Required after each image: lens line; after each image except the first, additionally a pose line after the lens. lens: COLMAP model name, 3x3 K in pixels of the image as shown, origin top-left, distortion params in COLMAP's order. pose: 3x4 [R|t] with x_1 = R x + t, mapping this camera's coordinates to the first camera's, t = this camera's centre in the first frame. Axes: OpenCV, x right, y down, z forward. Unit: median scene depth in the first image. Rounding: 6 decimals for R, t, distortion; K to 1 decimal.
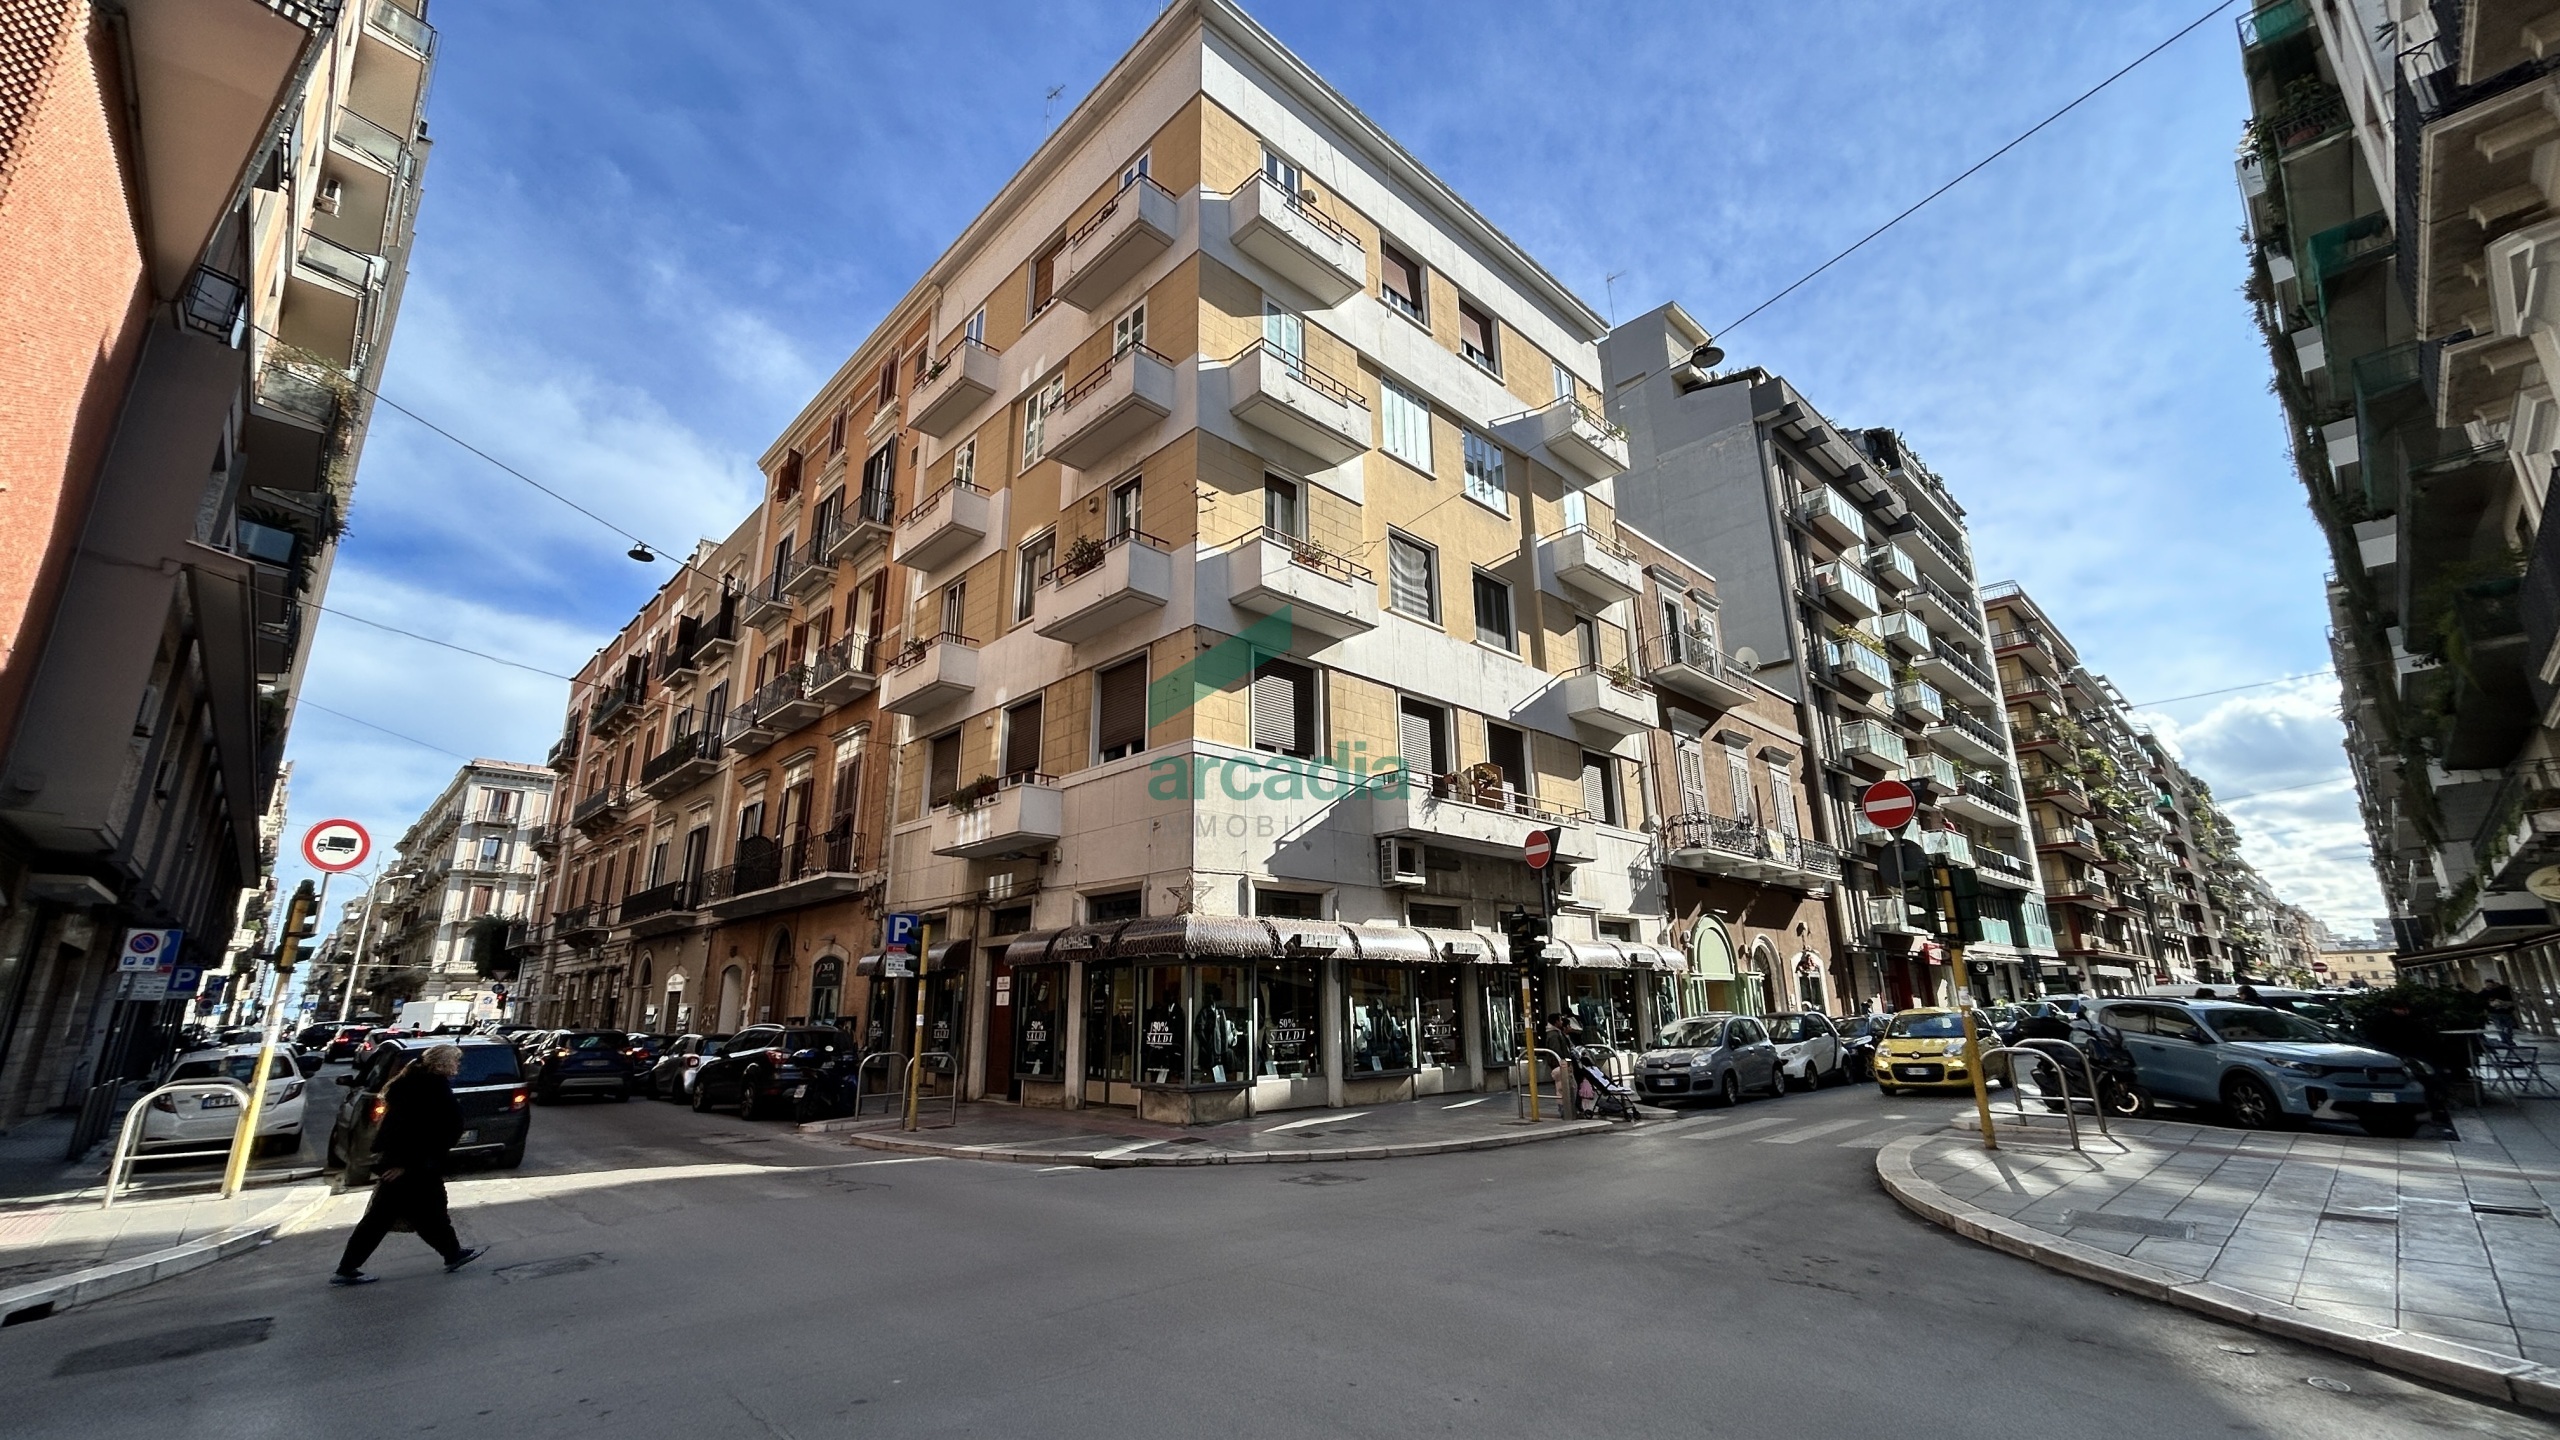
lens RADIAL K [[1036.8, 0, 1271.9], [0, 1036.8, 716.4], [0, 0, 1]] dist [-0.003326, 0.000858]
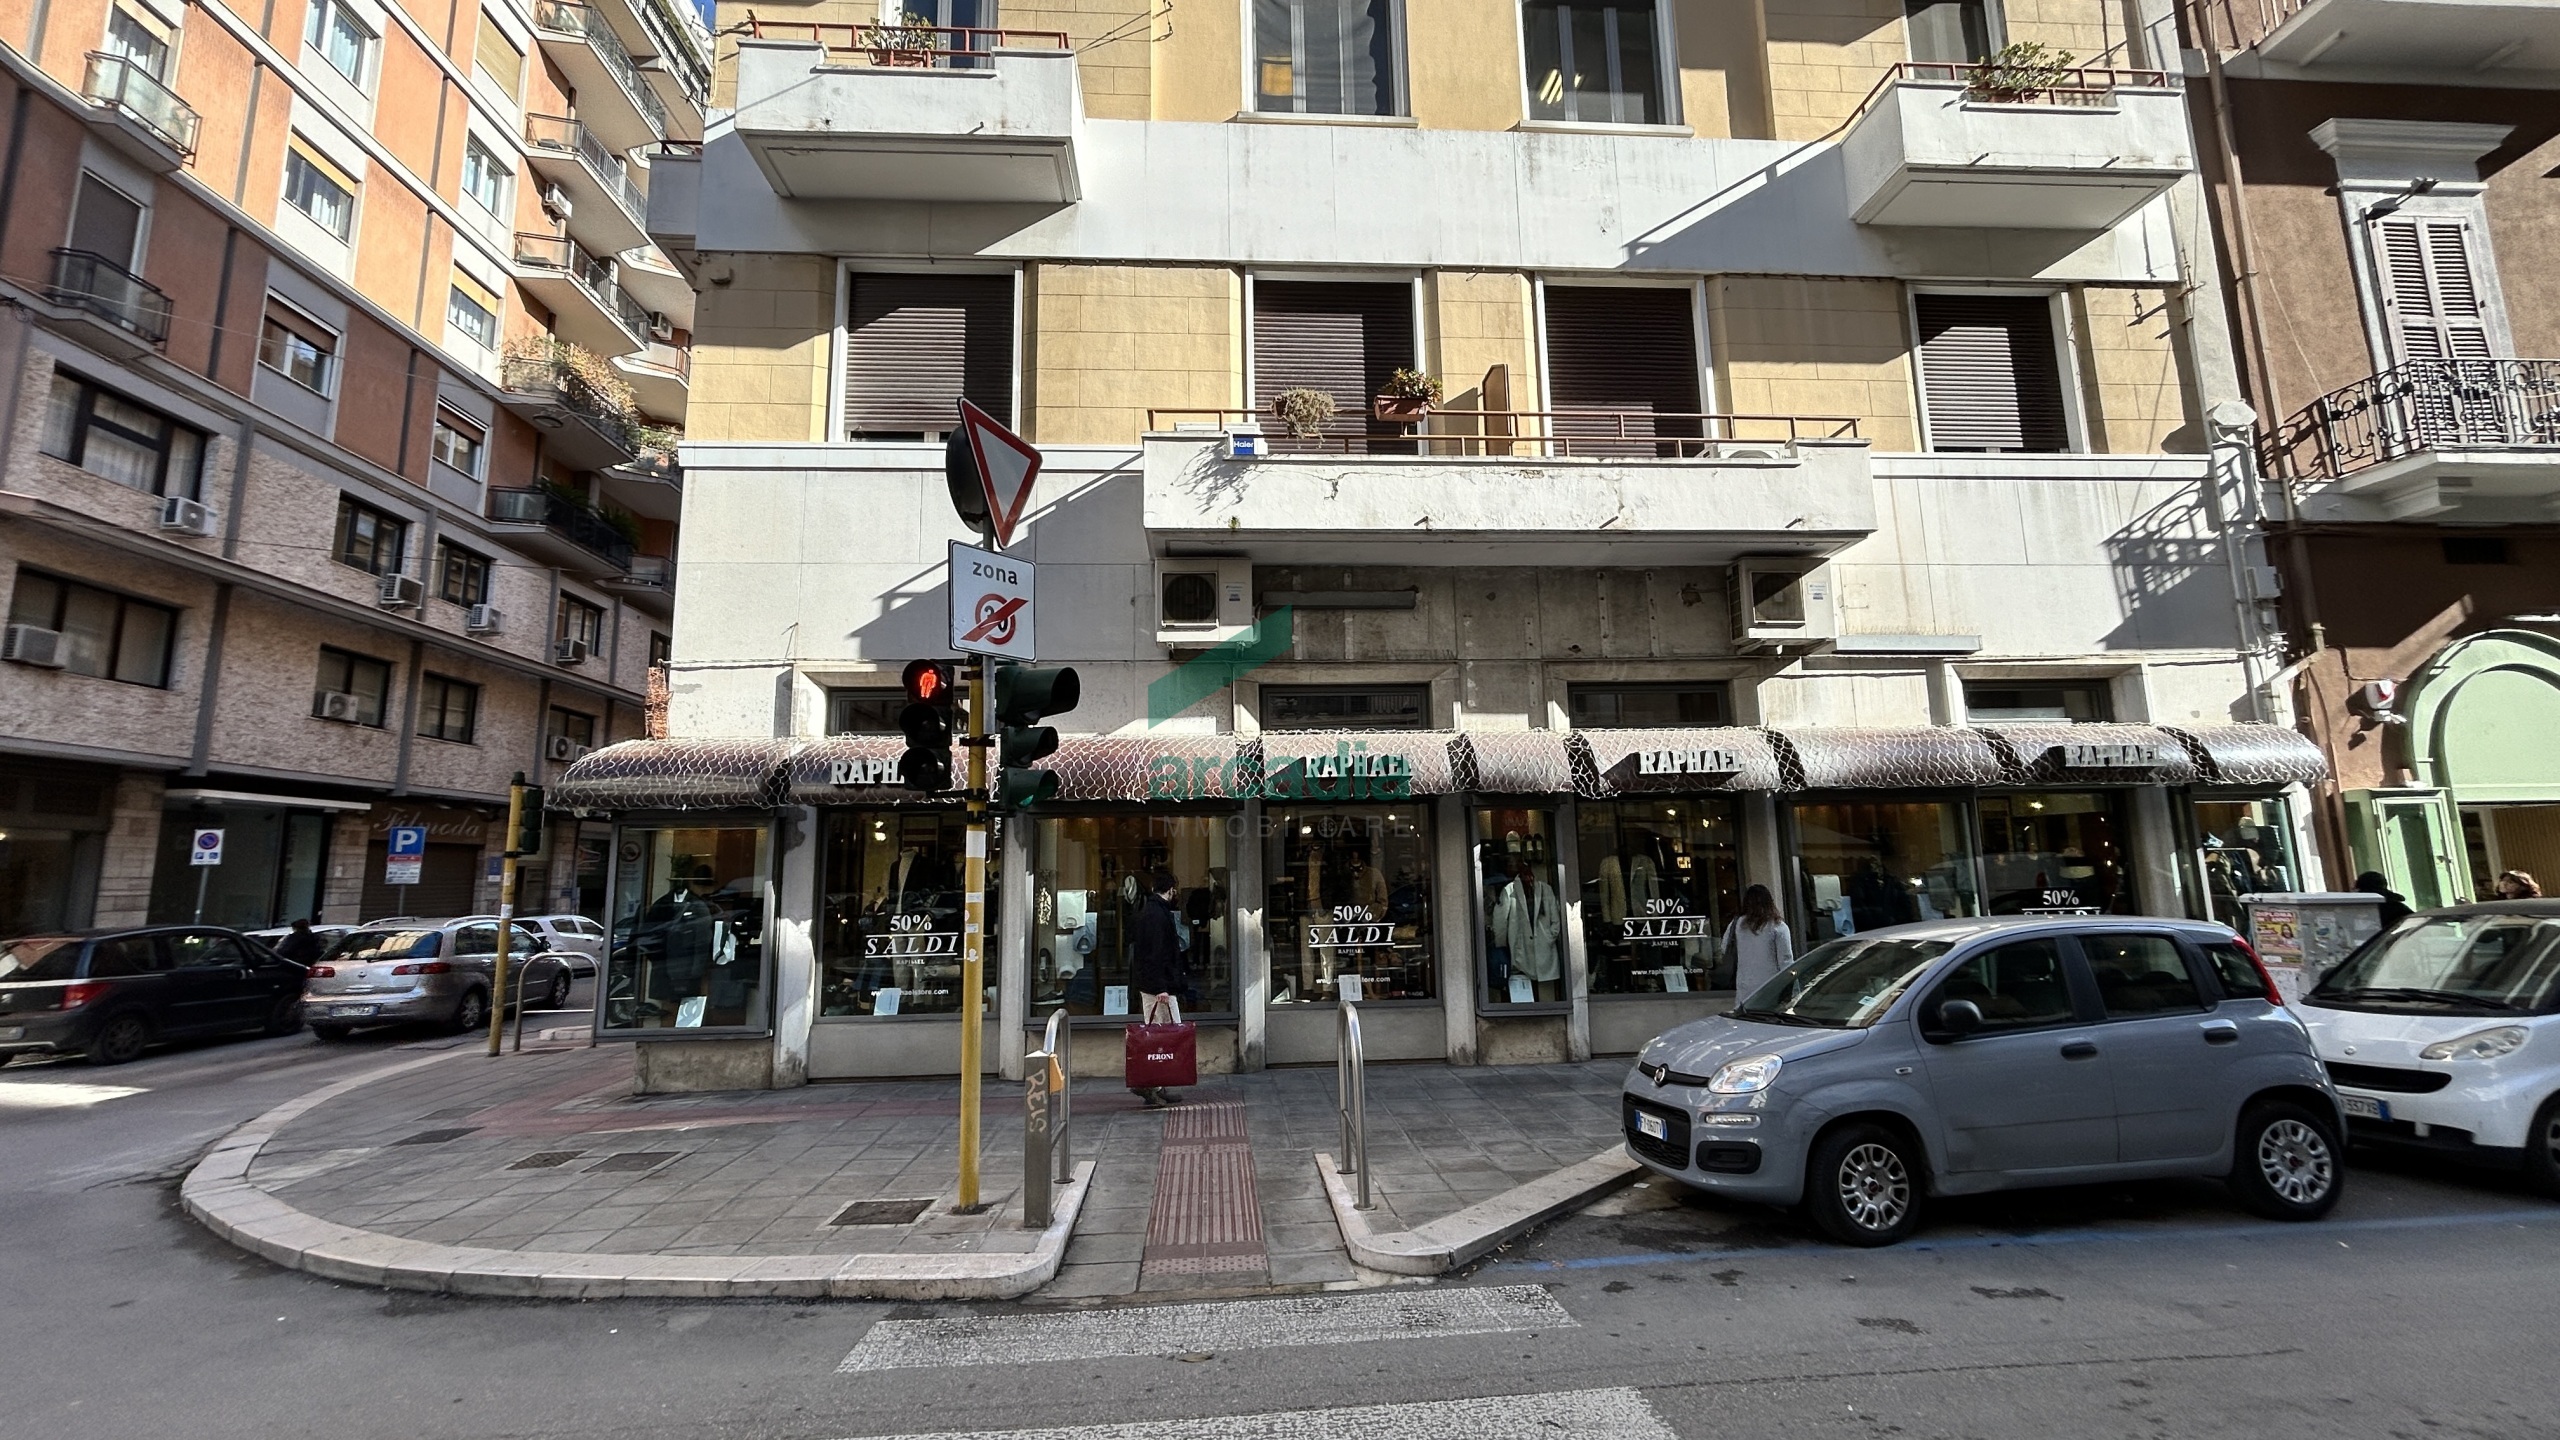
lens RADIAL K [[1036.8, 0, 1271.9], [0, 1036.8, 716.4], [0, 0, 1]] dist [-0.003326, 0.000858]
pose [[0.768507, -0.102965, -0.631502, 0.403119], [0.183740, 0.980911, 0.063668, 0.148777], [0.612892, -0.164961, 0.772755, 0.558205]]
